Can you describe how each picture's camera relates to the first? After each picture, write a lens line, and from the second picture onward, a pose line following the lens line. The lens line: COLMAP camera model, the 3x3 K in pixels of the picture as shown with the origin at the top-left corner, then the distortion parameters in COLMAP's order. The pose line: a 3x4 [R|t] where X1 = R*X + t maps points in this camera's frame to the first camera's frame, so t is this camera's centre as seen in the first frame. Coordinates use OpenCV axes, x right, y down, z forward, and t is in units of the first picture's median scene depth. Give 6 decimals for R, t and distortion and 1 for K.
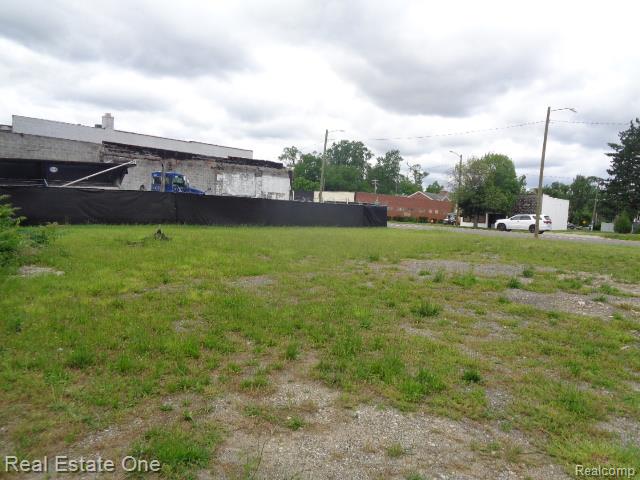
lens RADIAL K [[473.6, 0, 320.6], [0, 473.6, 243.5], [0, 0, 1]] dist [-0.006425, 0.004836]
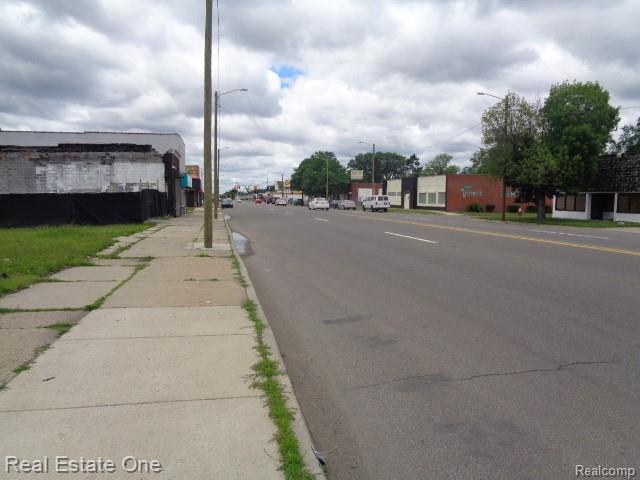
lens RADIAL K [[473.6, 0, 316.0], [0, 473.6, 237.0], [0, 0, 1]] dist [-0.006425, 0.004836]
pose [[0.824715, -0.005588, -0.565521, 0.627427], [0.001030, 0.999964, -0.008379, -0.012856], [0.565547, 0.006328, 0.824692, 0.558440]]
